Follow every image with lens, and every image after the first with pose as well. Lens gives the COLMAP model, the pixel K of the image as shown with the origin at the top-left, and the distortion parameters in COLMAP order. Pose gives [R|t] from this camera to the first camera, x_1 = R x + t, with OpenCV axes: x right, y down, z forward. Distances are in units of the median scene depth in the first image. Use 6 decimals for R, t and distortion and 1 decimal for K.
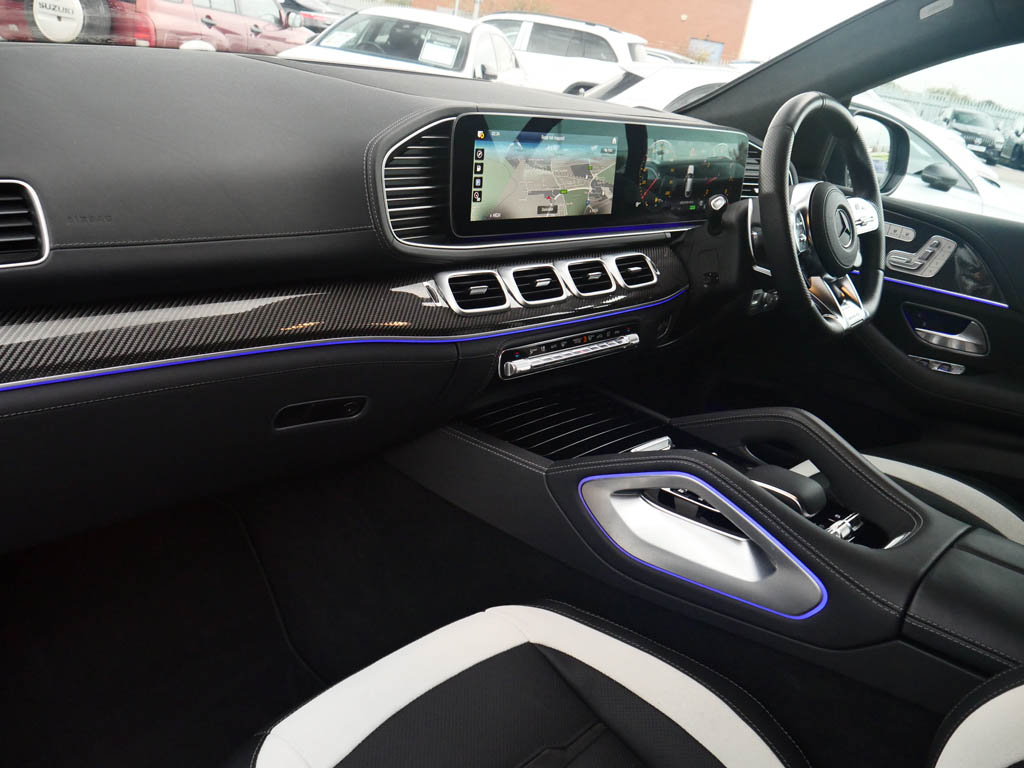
lens RADIAL K [[856.9, 0, 512.0], [0, 856.9, 384.0], [0, 0, 1]] dist [-0.003189, 0.000771]
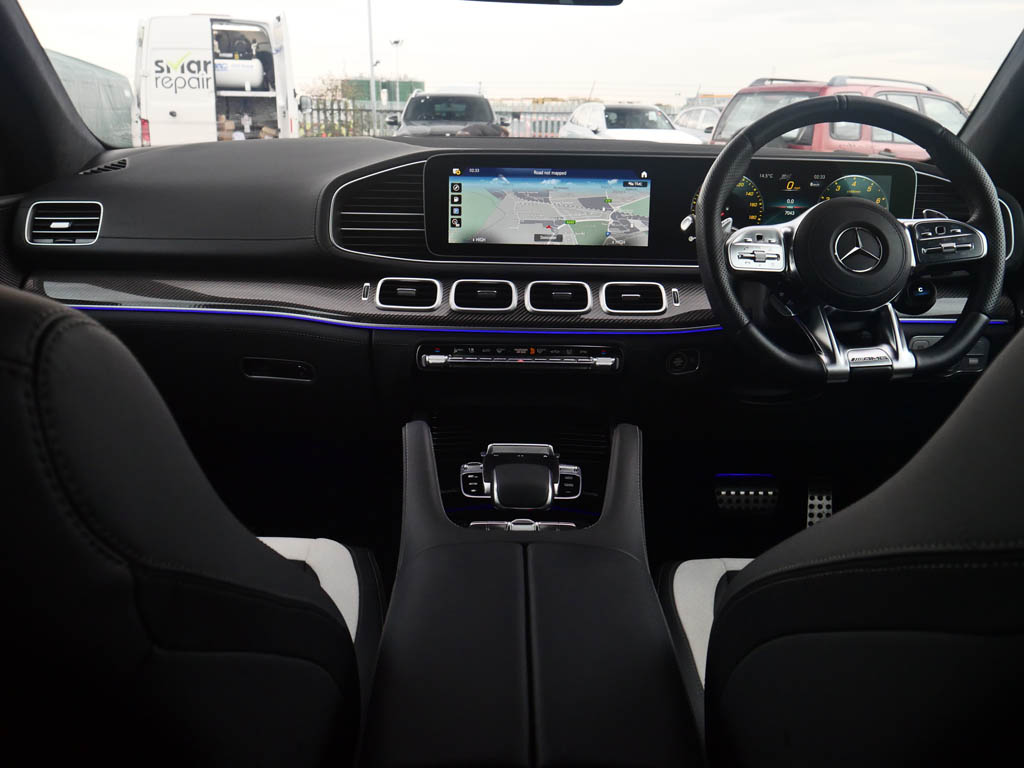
lens RADIAL K [[829.7, 0, 512.0], [0, 829.7, 384.0], [0, 0, 1]] dist [0.000791, -0.000315]
pose [[0.696164, 0.079215, -0.713498, 0.794737], [-0.182295, 0.980822, -0.068973, 0.063265], [0.694351, 0.178084, 0.697254, 0.262494]]
